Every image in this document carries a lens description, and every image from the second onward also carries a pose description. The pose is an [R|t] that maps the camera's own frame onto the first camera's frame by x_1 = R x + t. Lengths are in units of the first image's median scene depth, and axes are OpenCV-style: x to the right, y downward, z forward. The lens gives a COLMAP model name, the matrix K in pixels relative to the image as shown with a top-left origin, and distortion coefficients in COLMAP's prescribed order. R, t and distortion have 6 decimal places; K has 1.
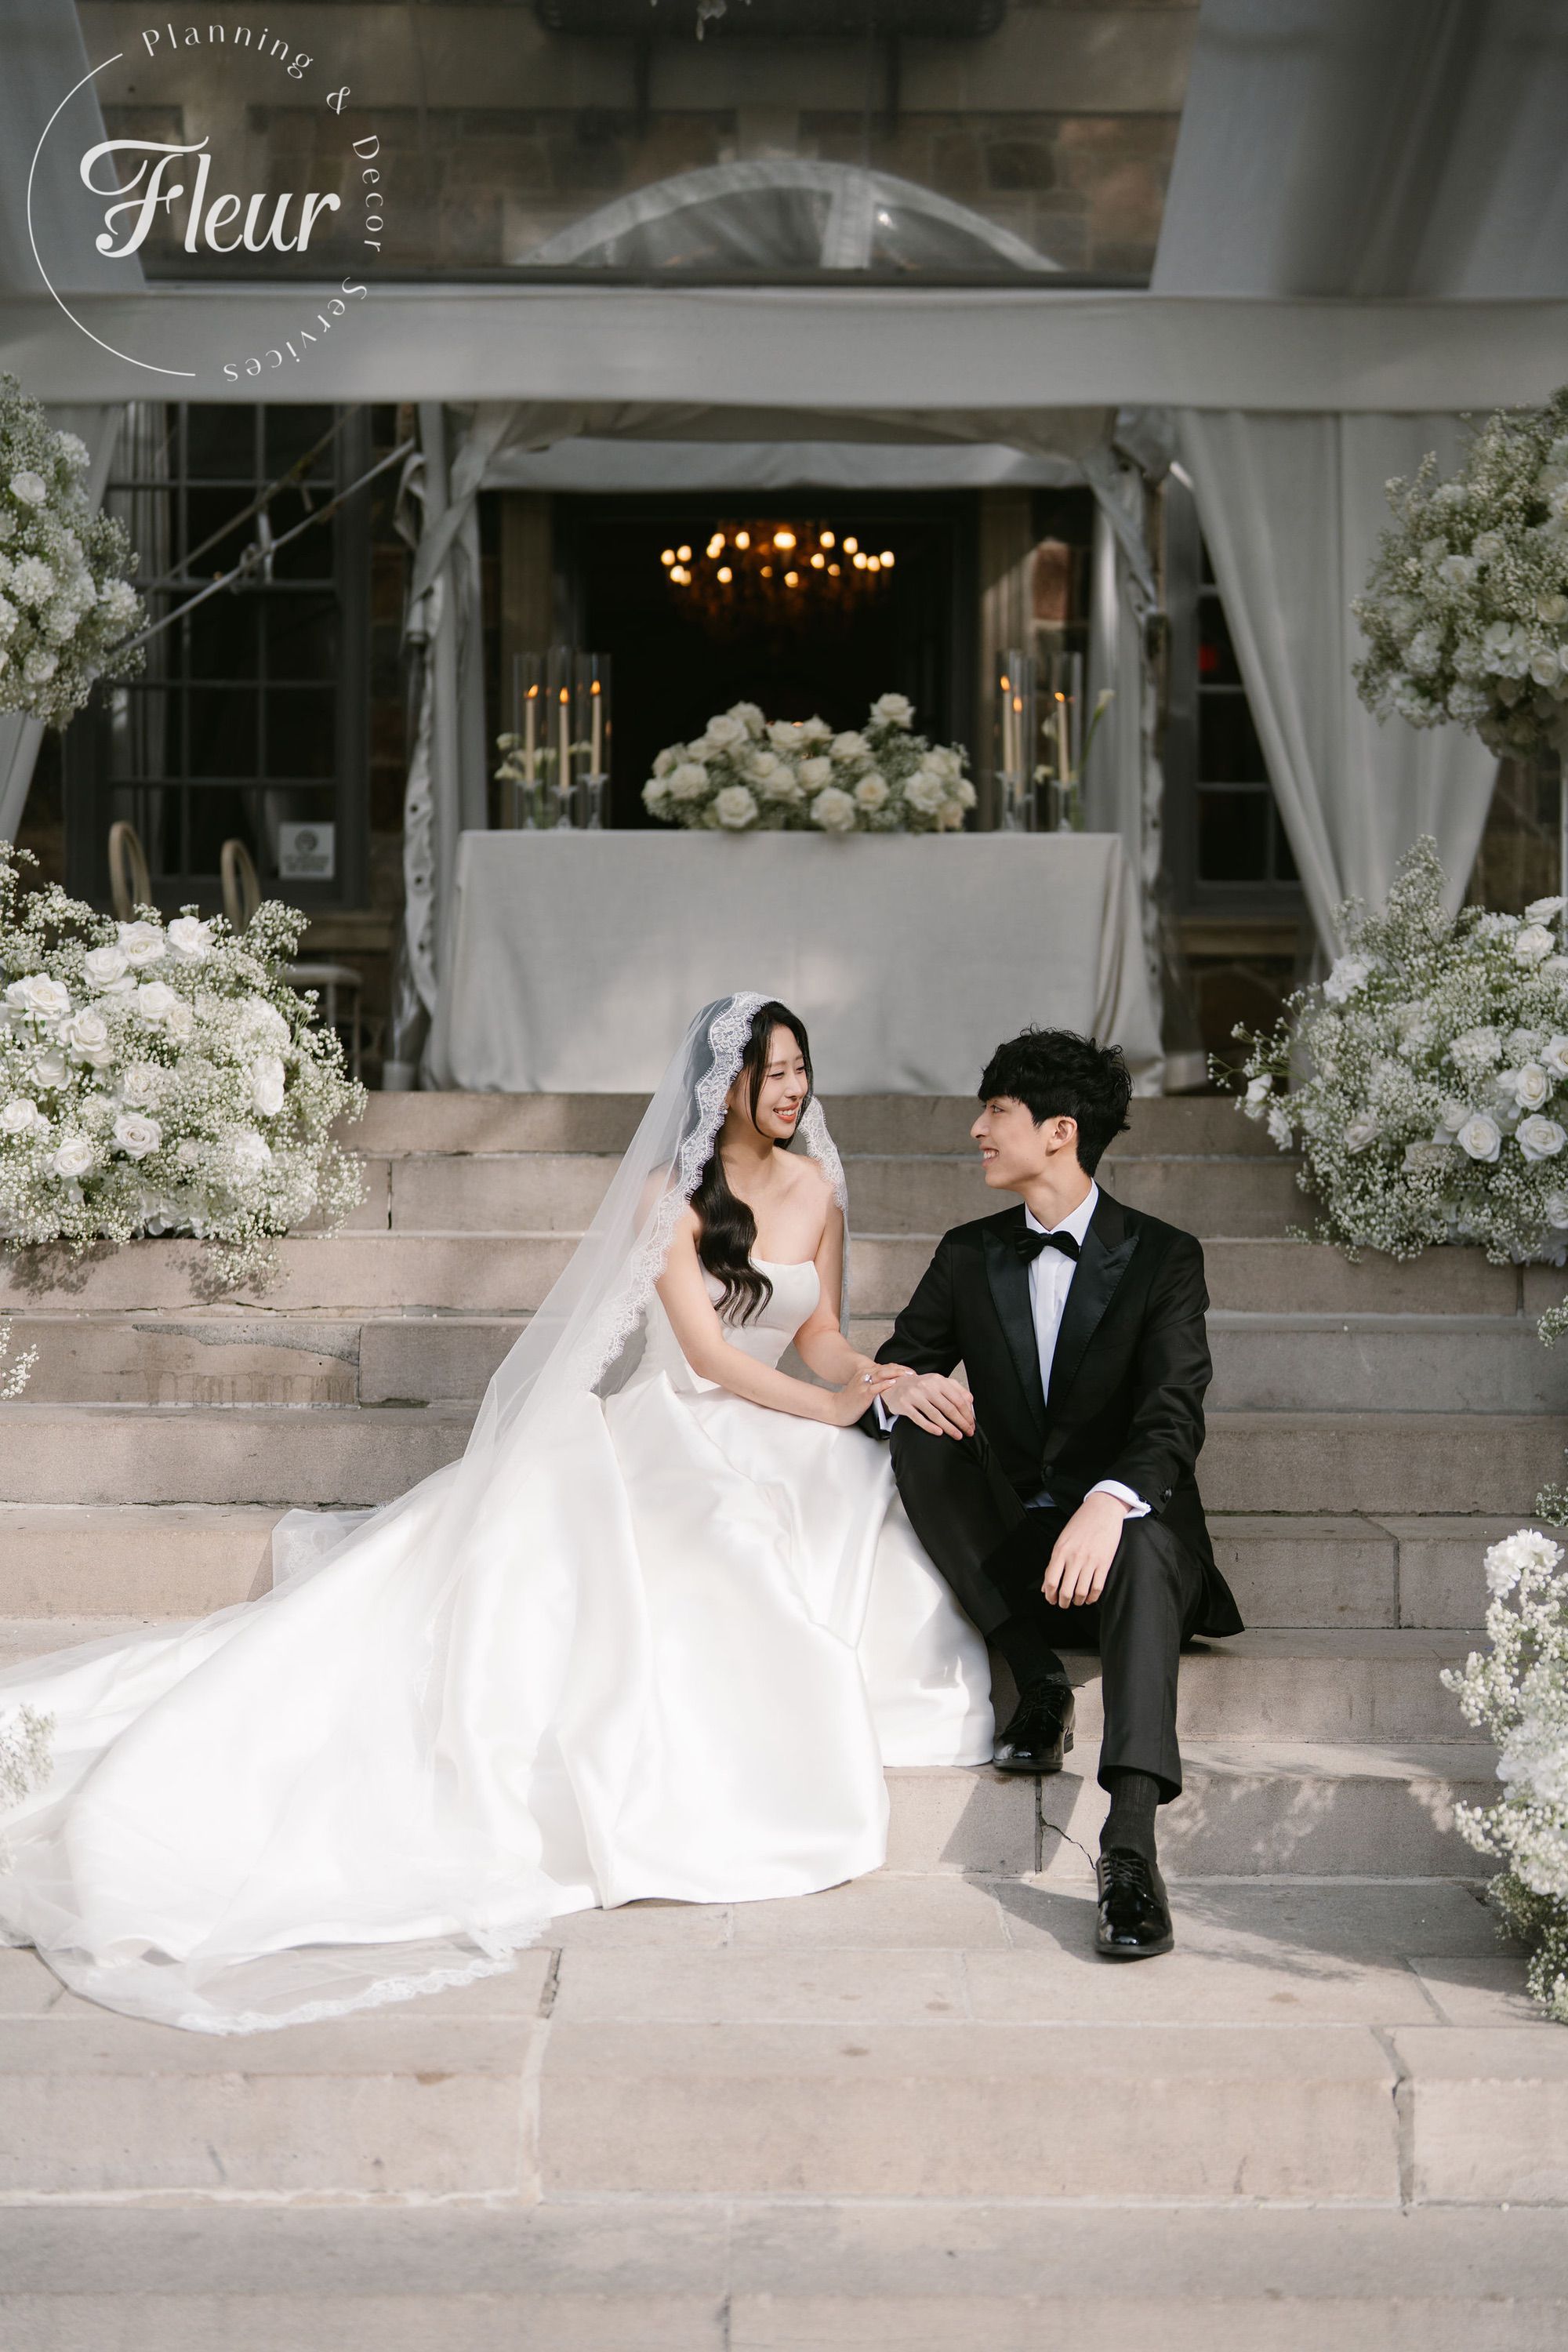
lens RADIAL K [[3602.3, 0, 784.0], [0, 3602.3, 1176.0], [0, 0, 1]] dist [0.065064, 0.030536]
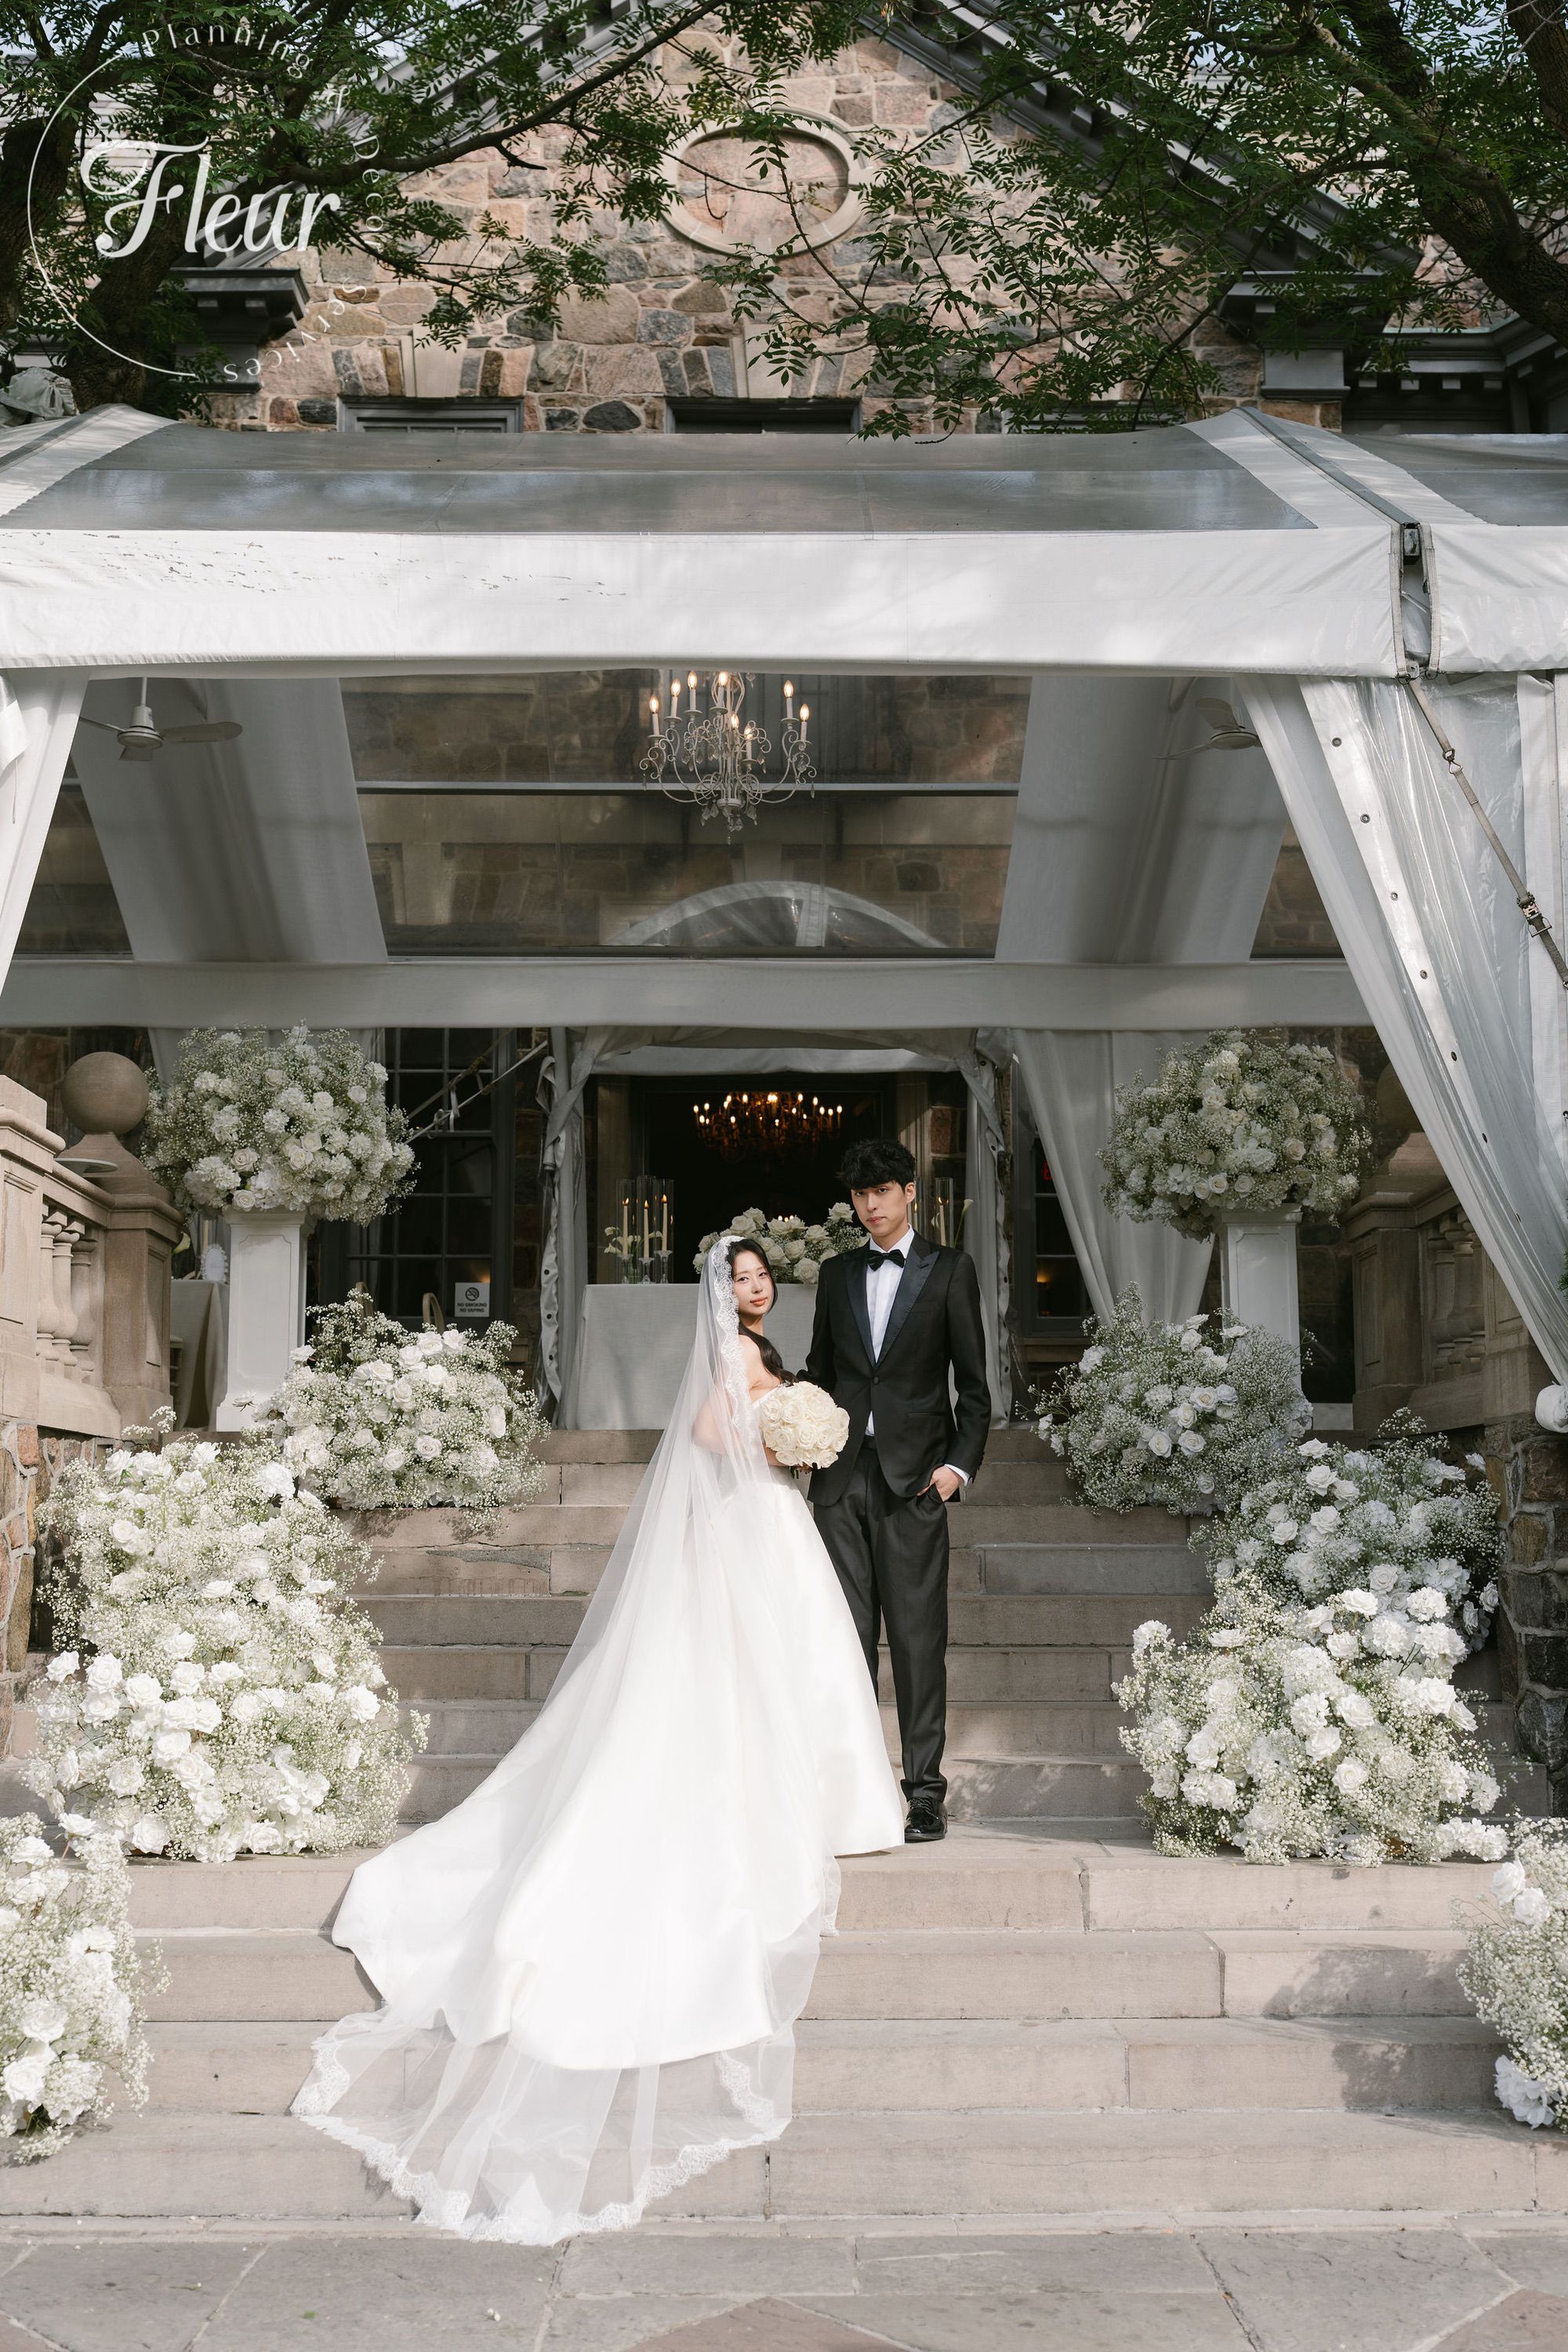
lens RADIAL K [[2388.7, 0, 784.0], [0, 2388.7, 1176.0], [0, 0, 1]] dist [-0.276960, 0.000144]
pose [[0.999975, -0.005257, 0.004774, -0.002798], [0.005878, 0.989958, -0.141240, 0.016949], [-0.003983, 0.141264, 0.989964, -0.154222]]
